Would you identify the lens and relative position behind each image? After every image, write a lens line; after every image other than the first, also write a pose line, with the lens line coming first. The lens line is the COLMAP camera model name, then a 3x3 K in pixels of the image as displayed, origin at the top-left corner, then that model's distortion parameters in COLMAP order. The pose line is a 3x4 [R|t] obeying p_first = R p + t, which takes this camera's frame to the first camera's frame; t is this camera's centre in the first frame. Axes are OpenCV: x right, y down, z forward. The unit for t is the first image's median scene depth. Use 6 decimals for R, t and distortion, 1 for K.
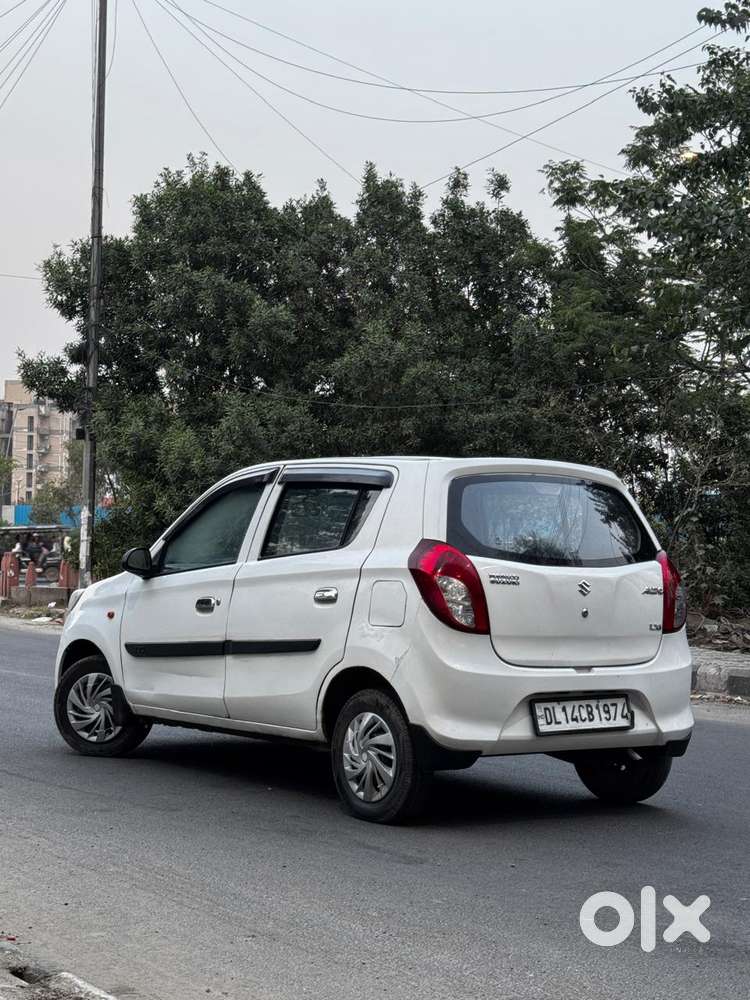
lens RADIAL K [[1645.9, 0, 351.9], [0, 1645.9, 500.3], [0, 0, 1]] dist [0.248306, -0.061860]
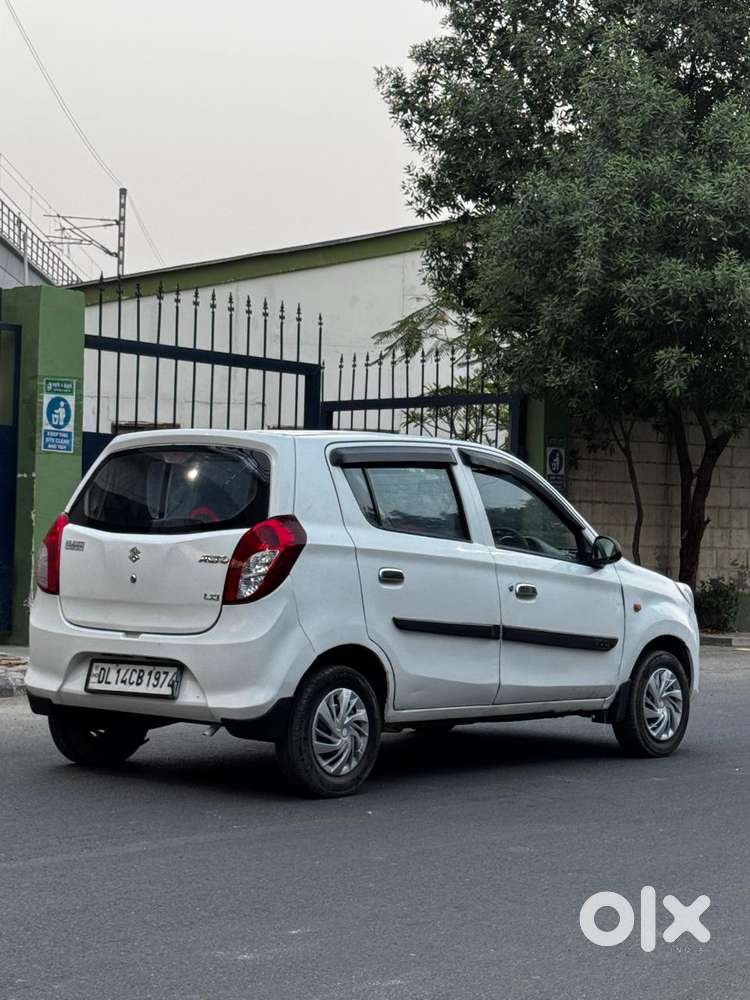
lens RADIAL K [[2239.9, 0, 370.8], [0, 2239.9, 498.7], [0, 0, 1]] dist [0.202664, 0.010800]
pose [[0.236048, -0.026185, -0.971388, 1.445308], [0.016941, 0.999596, -0.022829, 0.050410], [0.971594, -0.011068, 0.236397, 0.778836]]
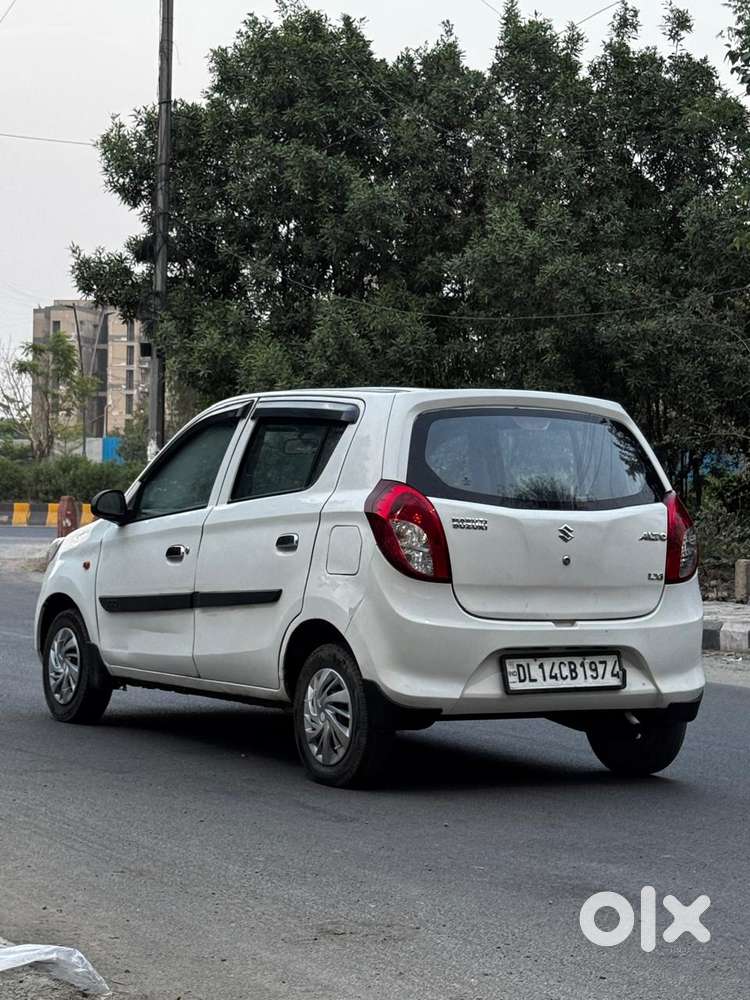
lens RADIAL K [[2239.9, 0, 370.8], [0, 2239.9, 498.7], [0, 0, 1]] dist [0.202664, 0.010800]
pose [[0.995338, -0.000577, -0.096452, 0.145333], [0.003606, 0.999506, 0.031232, -0.004356], [0.096386, -0.031434, 0.994848, -0.218982]]
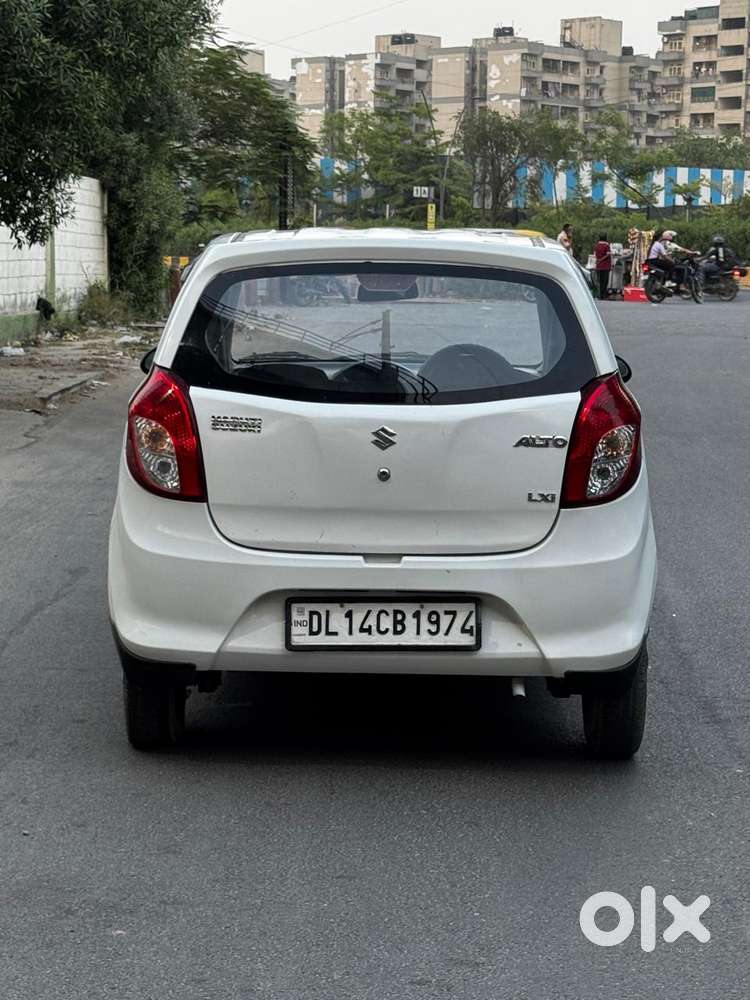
lens RADIAL K [[2239.9, 0, 370.8], [0, 2239.9, 498.7], [0, 0, 1]] dist [0.202664, 0.010800]
pose [[0.804603, 0.055190, -0.591243, 0.637859], [0.024819, 0.991676, 0.126344, -0.034515], [0.593294, -0.116331, 0.796536, 0.266263]]
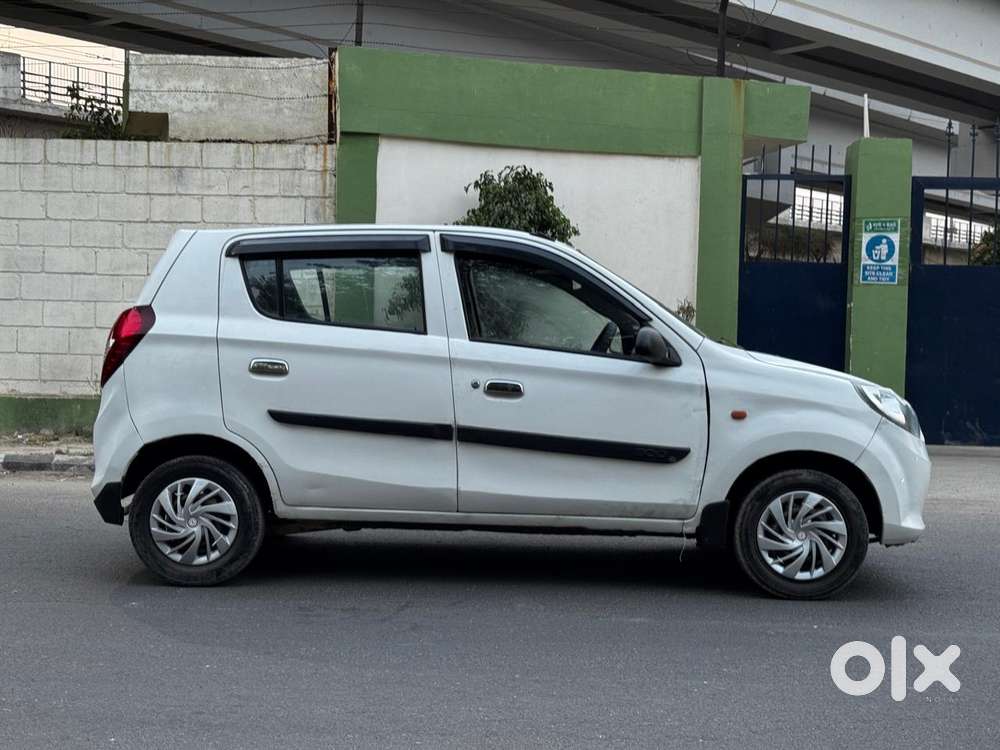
lens RADIAL K [[1412.8, 0, 500.5], [0, 1412.8, 374.5], [0, 0, 1]] dist [0.156259, -0.003773]
pose [[-0.633317, -0.017953, -0.773684, 0.702690], [-0.002427, 0.999772, -0.021213, 0.087201], [0.773889, -0.011557, -0.633216, 1.723956]]
